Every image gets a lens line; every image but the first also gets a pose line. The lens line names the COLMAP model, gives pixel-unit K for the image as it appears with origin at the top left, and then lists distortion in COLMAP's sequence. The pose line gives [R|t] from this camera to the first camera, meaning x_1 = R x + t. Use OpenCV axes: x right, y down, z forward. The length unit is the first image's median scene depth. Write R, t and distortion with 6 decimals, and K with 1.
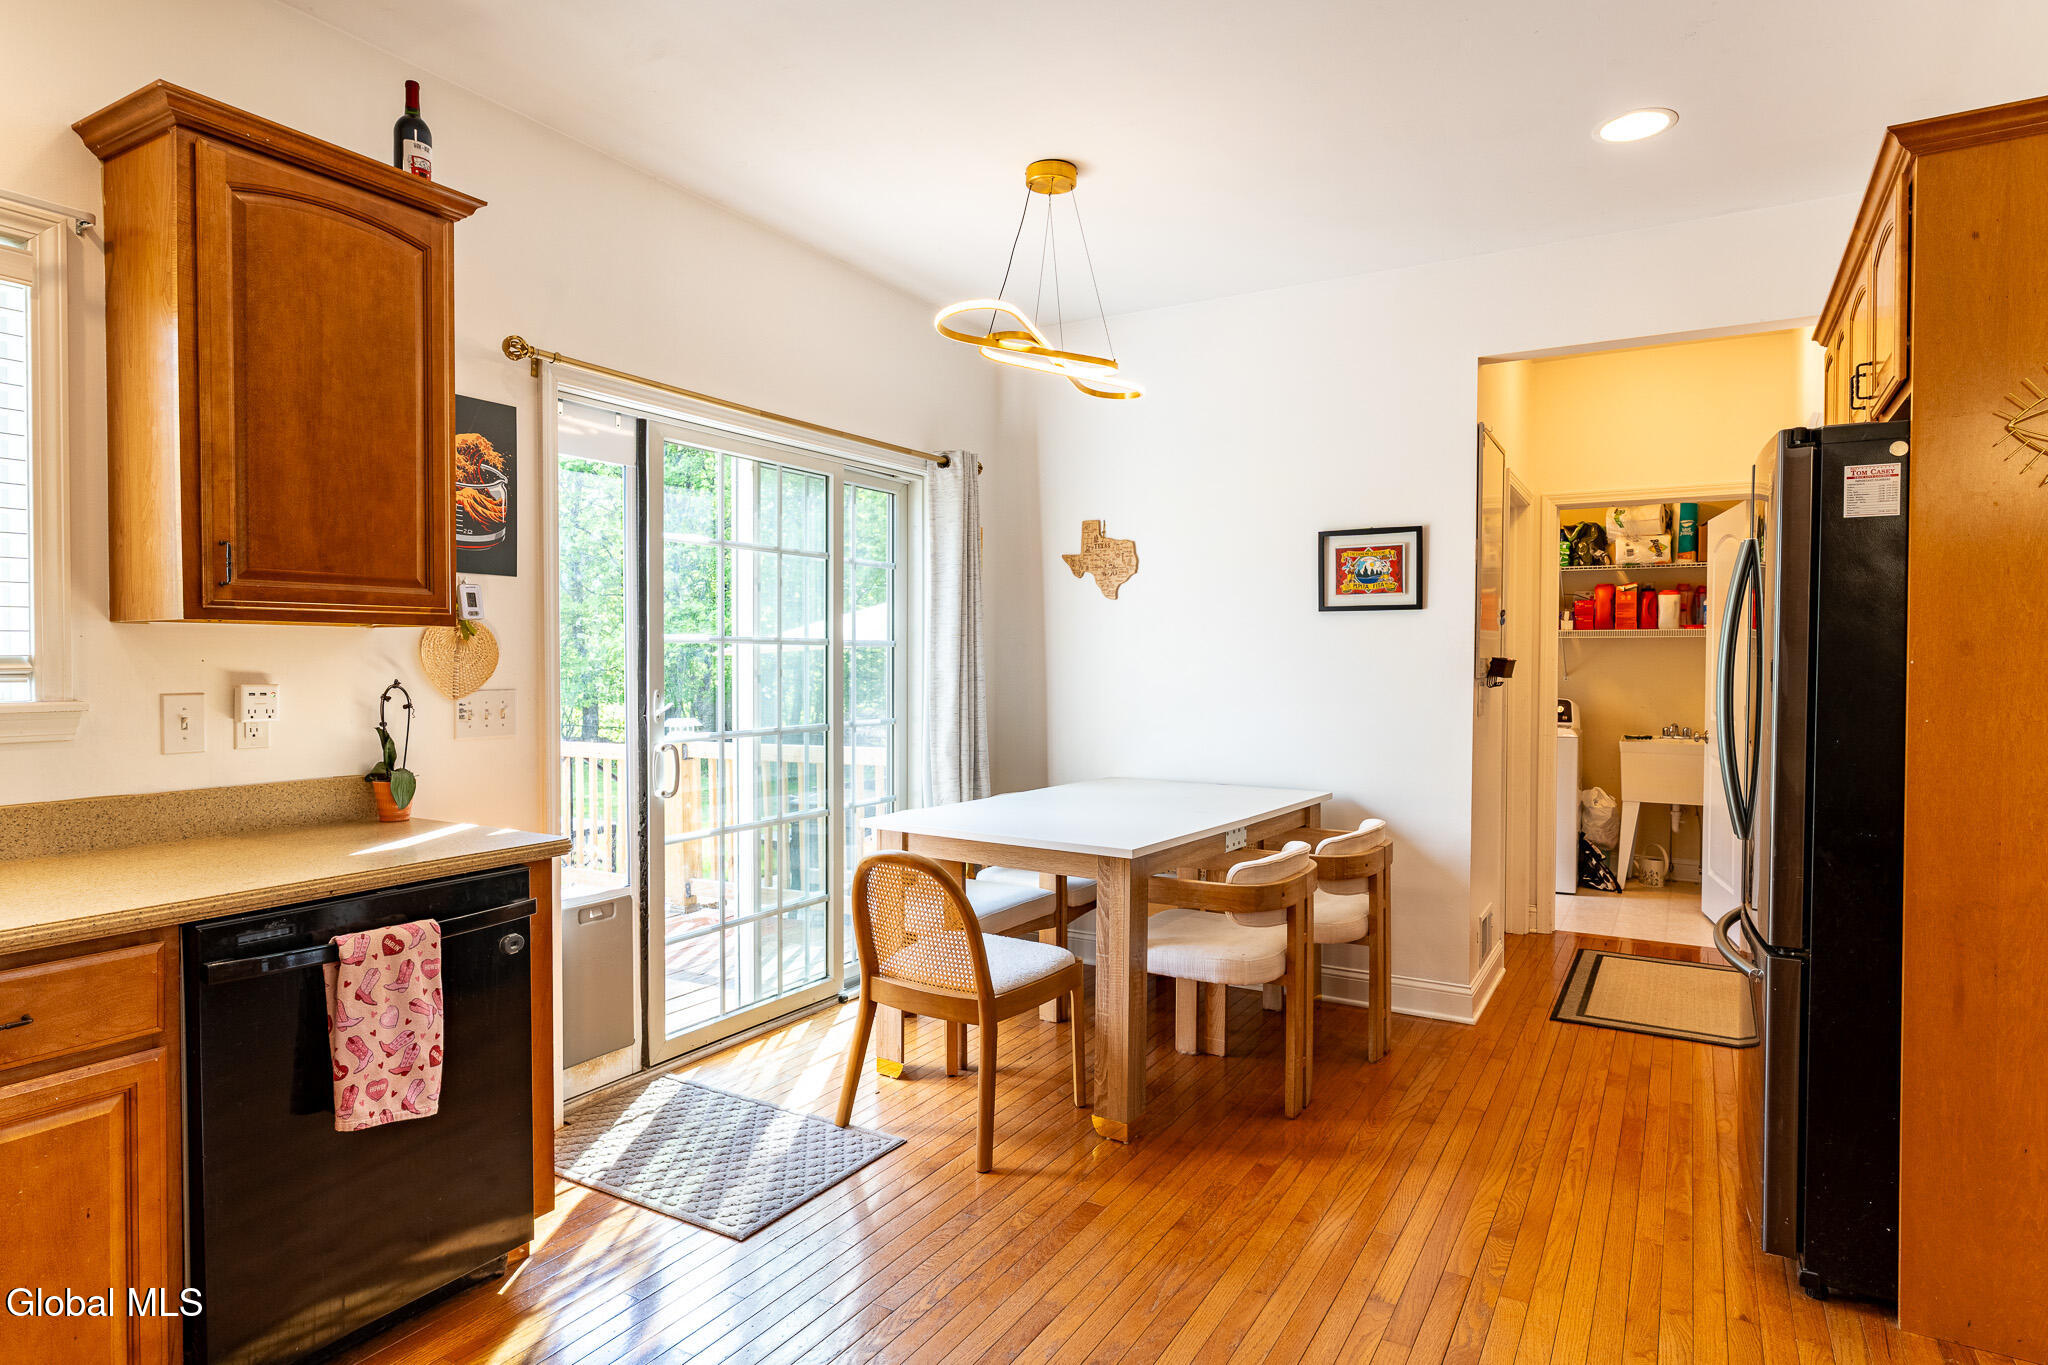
lens RADIAL K [[1149.1, 0, 1040.5], [0, 1149.1, 671.9], [0, 0, 1]] dist [-0.001331, 0.002350]
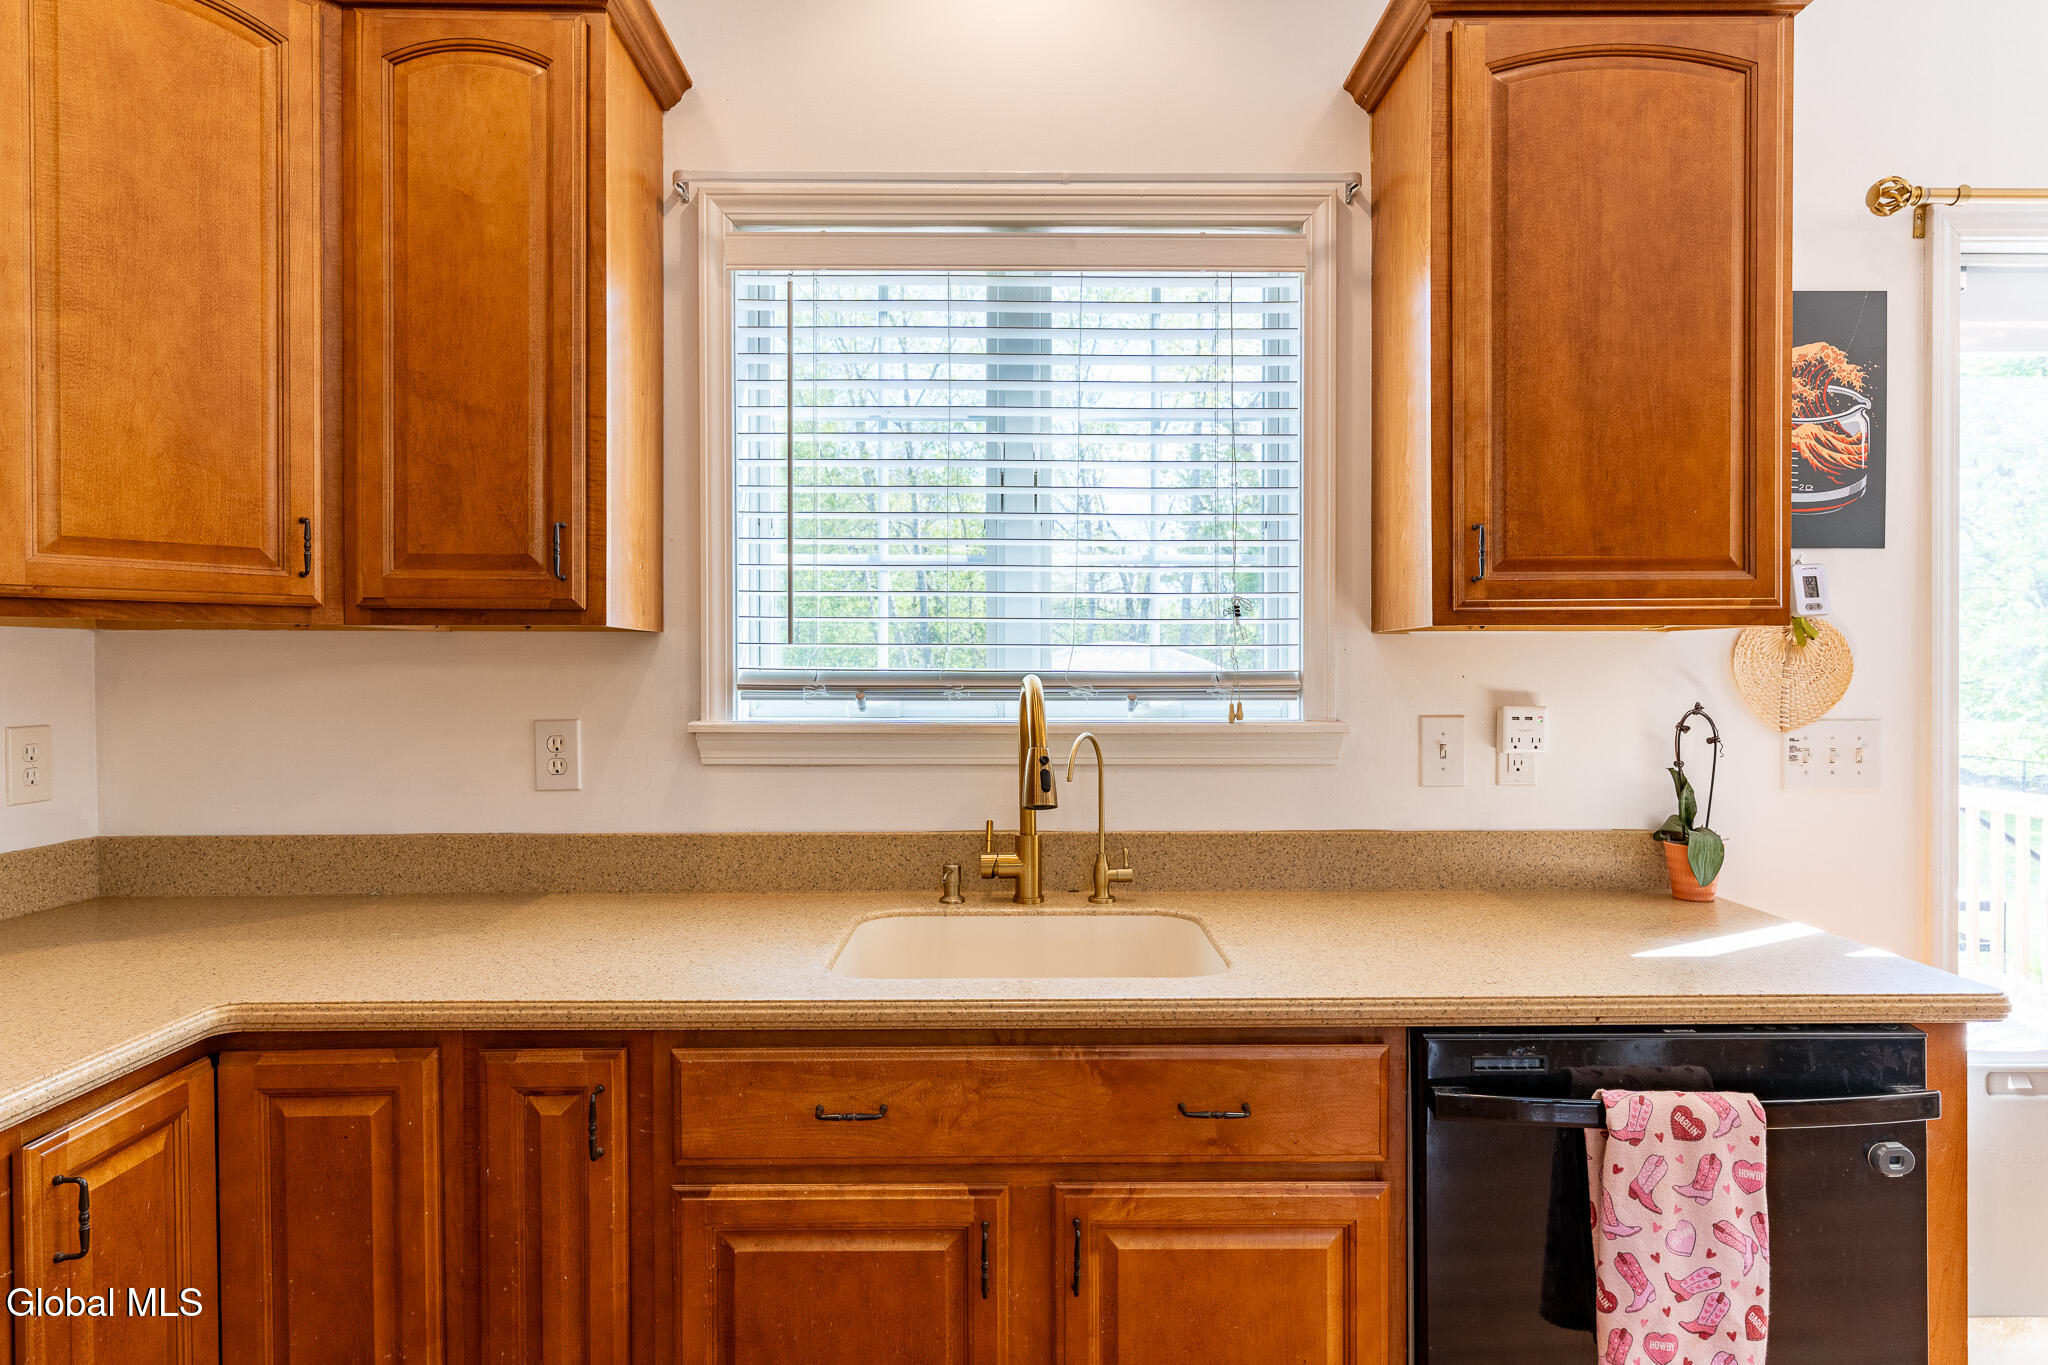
lens RADIAL K [[1149.1, 0, 1026.8], [0, 1149.1, 685.6], [0, 0, 1]] dist [-0.001331, 0.002350]
pose [[0.506453, 0.010146, -0.862208, -0.186292], [-0.007308, 0.999945, 0.007475, -0.007737], [0.862237, 0.002515, 0.506499, 0.331841]]
